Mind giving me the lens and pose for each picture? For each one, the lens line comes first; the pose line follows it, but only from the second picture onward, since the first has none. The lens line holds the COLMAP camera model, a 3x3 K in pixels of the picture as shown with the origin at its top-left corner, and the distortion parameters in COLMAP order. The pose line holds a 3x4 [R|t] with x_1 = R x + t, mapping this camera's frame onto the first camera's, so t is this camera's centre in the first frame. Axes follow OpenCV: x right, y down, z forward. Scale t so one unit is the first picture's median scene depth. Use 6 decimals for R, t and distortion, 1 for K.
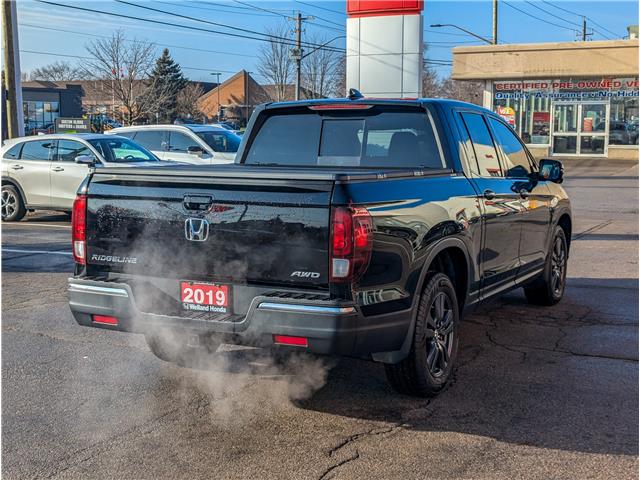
lens RADIAL K [[887.5, 0, 320.0], [0, 887.5, 240.0], [0, 0, 1]] dist [0.153230, -0.584223]
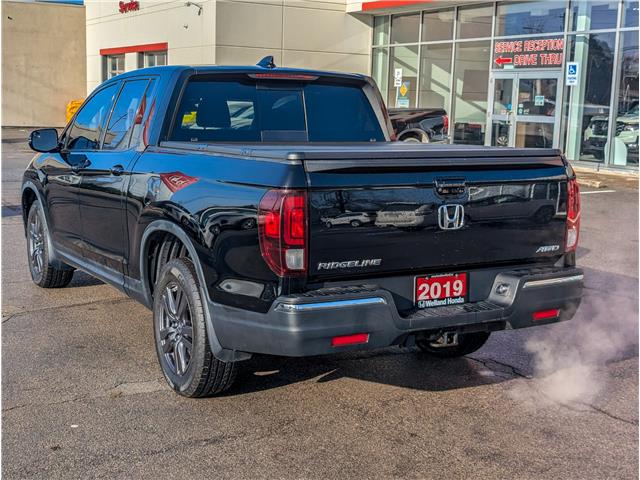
lens RADIAL K [[887.5, 0, 320.0], [0, 887.5, 240.0], [0, 0, 1]] dist [0.153230, -0.584223]
pose [[0.556154, -0.111415, 0.823578, -0.247796], [0.077772, 0.993602, 0.081898, -0.018668], [-0.827433, 0.018503, 0.561260, 0.155506]]
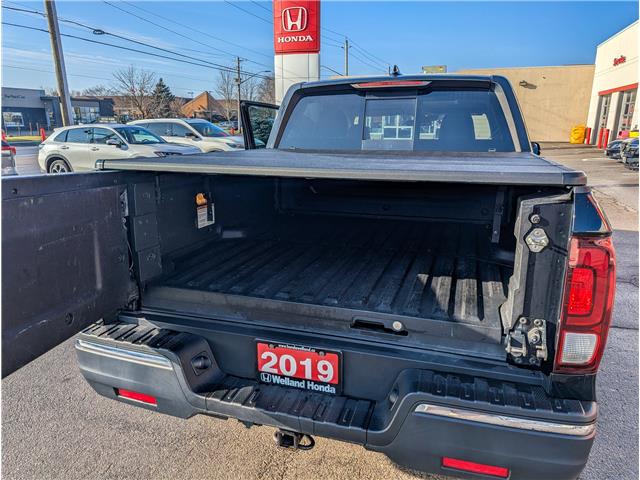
lens RADIAL K [[449.2, 0, 321.2], [0, 449.2, 247.4], [0, 0, 1]] dist [0.025778, -0.006551]
pose [[0.987899, -0.038393, 0.150273, -0.041552], [0.016752, 0.989623, 0.142706, -0.017534], [-0.154193, -0.138461, 0.978291, 0.182496]]
